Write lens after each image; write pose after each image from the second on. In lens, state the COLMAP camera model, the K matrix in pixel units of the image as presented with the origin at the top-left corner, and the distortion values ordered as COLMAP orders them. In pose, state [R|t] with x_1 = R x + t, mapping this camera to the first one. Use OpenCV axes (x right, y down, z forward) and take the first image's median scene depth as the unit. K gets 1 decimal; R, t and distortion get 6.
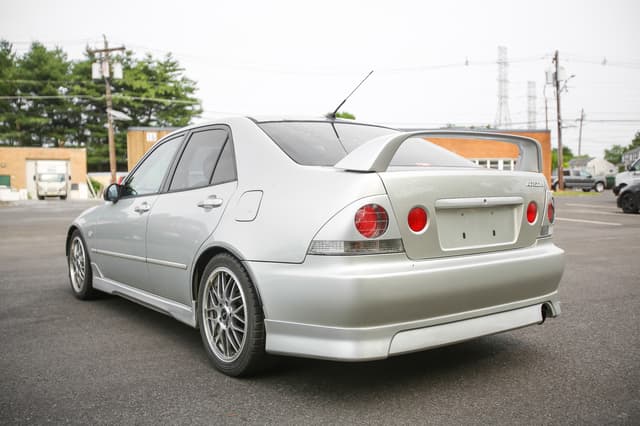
lens RADIAL K [[600.3, 0, 320.0], [0, 600.3, 213.0], [0, 0, 1]] dist [-0.012814, 0.089331]
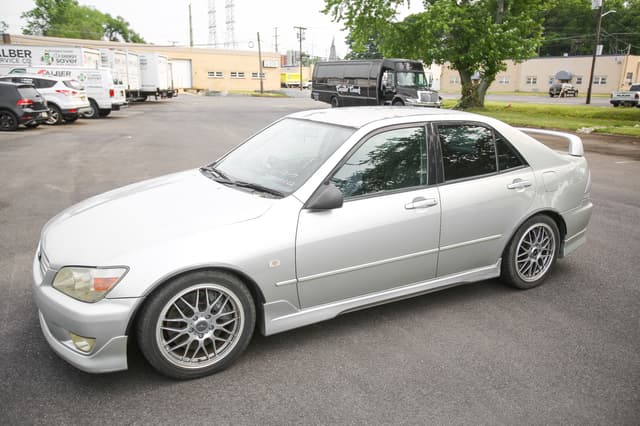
lens RADIAL K [[512.5, 0, 317.2], [0, 512.5, 212.7], [0, 0, 1]] dist [-0.035339, 0.091180]
pose [[0.121027, -0.229823, 0.965678, -0.102975], [0.024422, 0.973224, 0.228558, -0.017483], [-0.992349, -0.004078, 0.123400, 0.095969]]
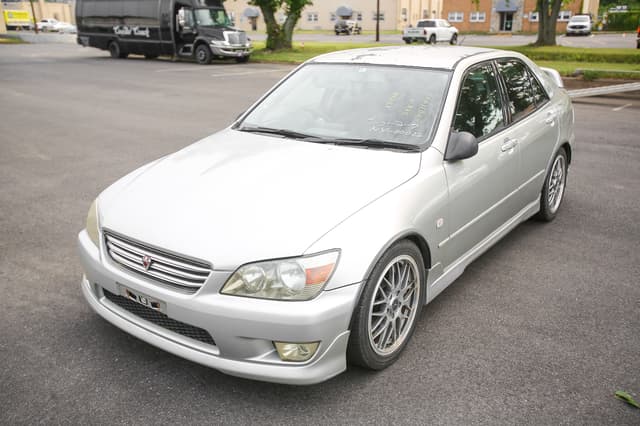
lens RADIAL K [[600.3, 0, 320.0], [0, 600.3, 213.0], [0, 0, 1]] dist [-0.012814, 0.089331]
pose [[-0.306328, -0.272596, 0.912061, -0.100683], [0.046339, 0.952715, 0.300310, -0.018906], [-0.950798, 0.134257, -0.279211, 0.141847]]
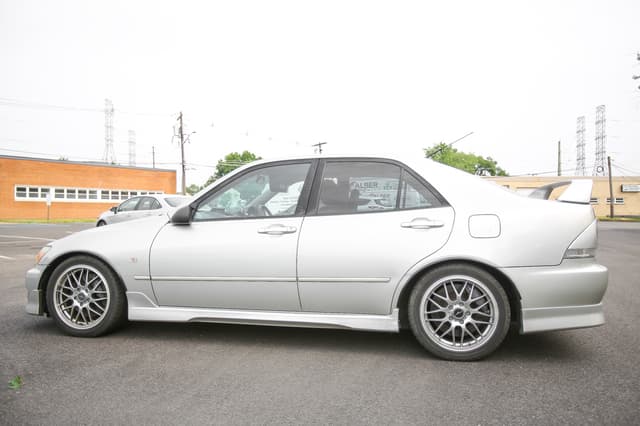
lens RADIAL K [[472.3, 0, 318.1], [0, 472.3, 212.6], [0, 0, 1]] dist [-0.042528, 0.075719]
pose [[0.748231, 0.014109, 0.663289, -0.070481], [0.016228, 0.999086, -0.039558, -0.000473], [-0.663240, 0.040362, 0.747317, 0.030865]]
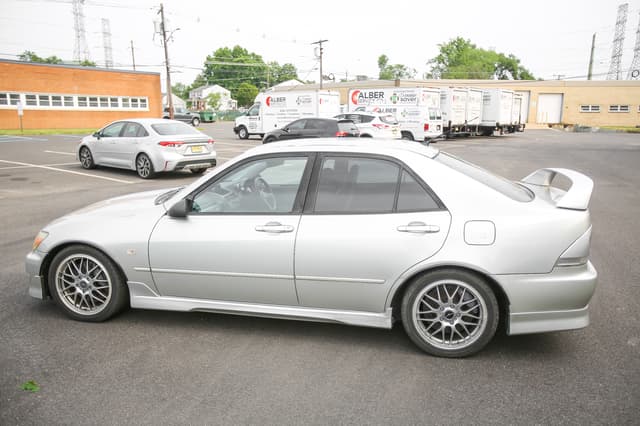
lens RADIAL K [[512.5, 0, 317.2], [0, 512.5, 212.7], [0, 0, 1]] dist [-0.035339, 0.091180]
pose [[0.749401, -0.107812, 0.653280, -0.073594], [0.011803, 0.988673, 0.149623, -0.015090], [-0.662012, -0.104417, 0.742184, 0.026413]]
